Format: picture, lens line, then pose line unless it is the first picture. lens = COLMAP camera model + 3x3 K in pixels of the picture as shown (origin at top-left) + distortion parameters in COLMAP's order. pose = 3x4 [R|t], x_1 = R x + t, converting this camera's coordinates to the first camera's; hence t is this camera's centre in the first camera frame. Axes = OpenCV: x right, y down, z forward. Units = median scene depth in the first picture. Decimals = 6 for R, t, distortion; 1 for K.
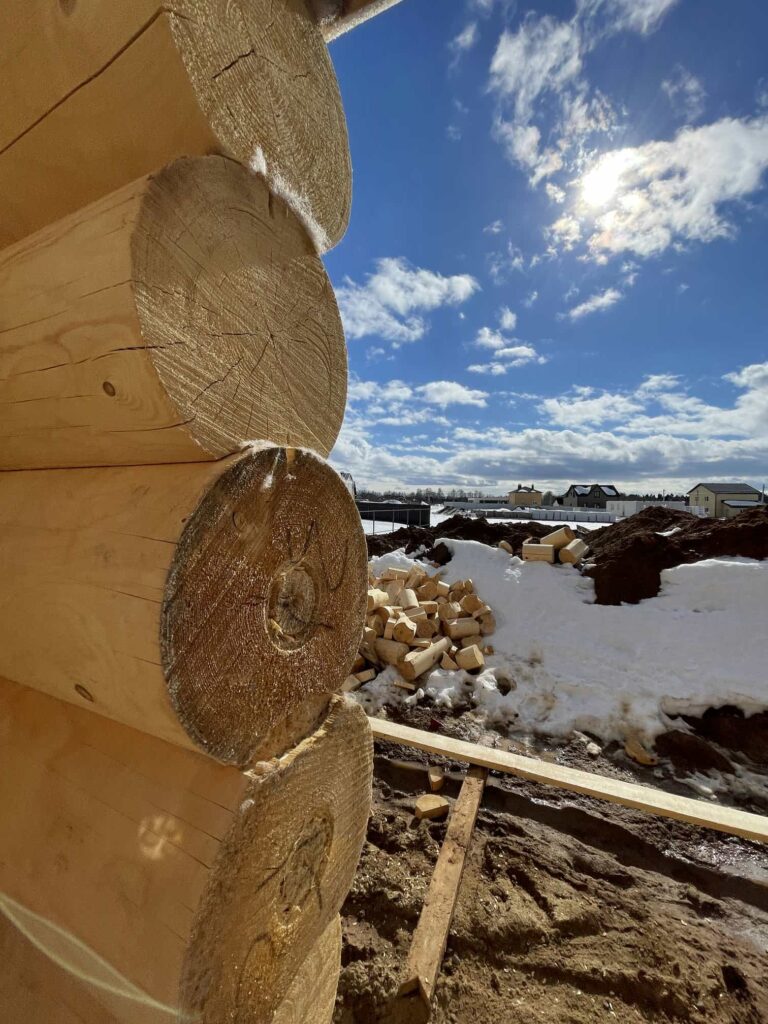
lens RADIAL K [[407.9, 0, 385.0], [0, 407.9, 508.7], [0, 0, 1]] dist [0.000825, -0.002112]
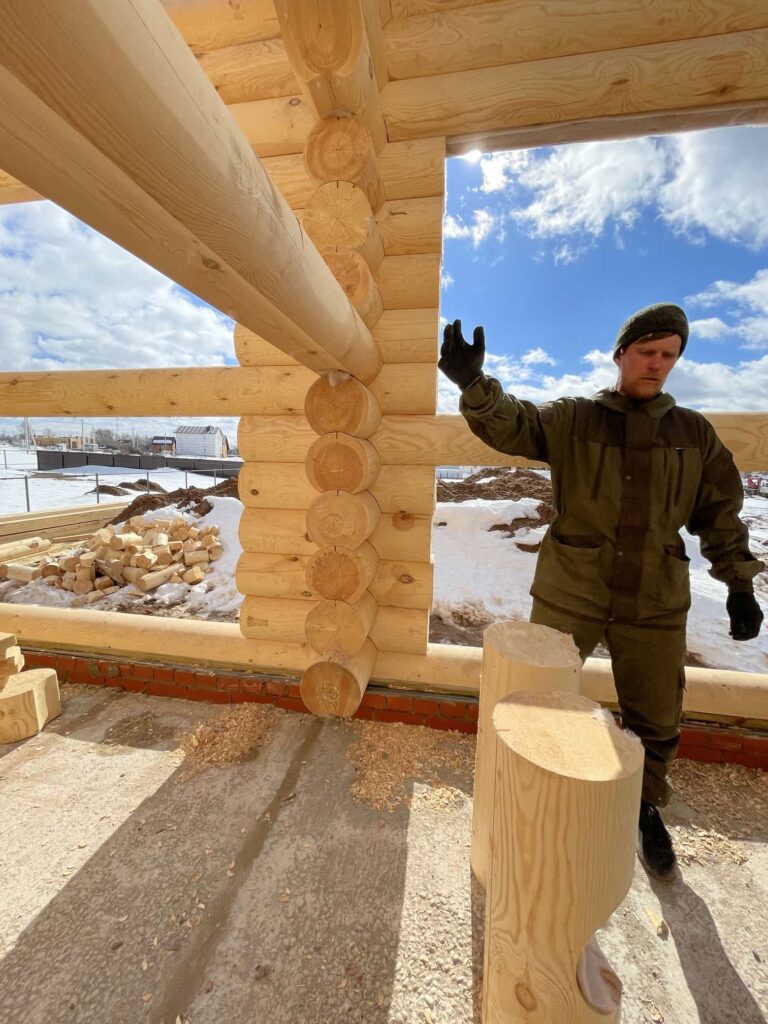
lens RADIAL K [[407.9, 0, 380.6], [0, 407.9, 508.3], [0, 0, 1]] dist [0.000825, -0.002112]
pose [[0.965750, -0.025998, 0.258169, 0.491558], [-0.003212, 0.993693, 0.112085, -0.055368], [-0.259455, -0.109075, 0.959576, -0.609871]]
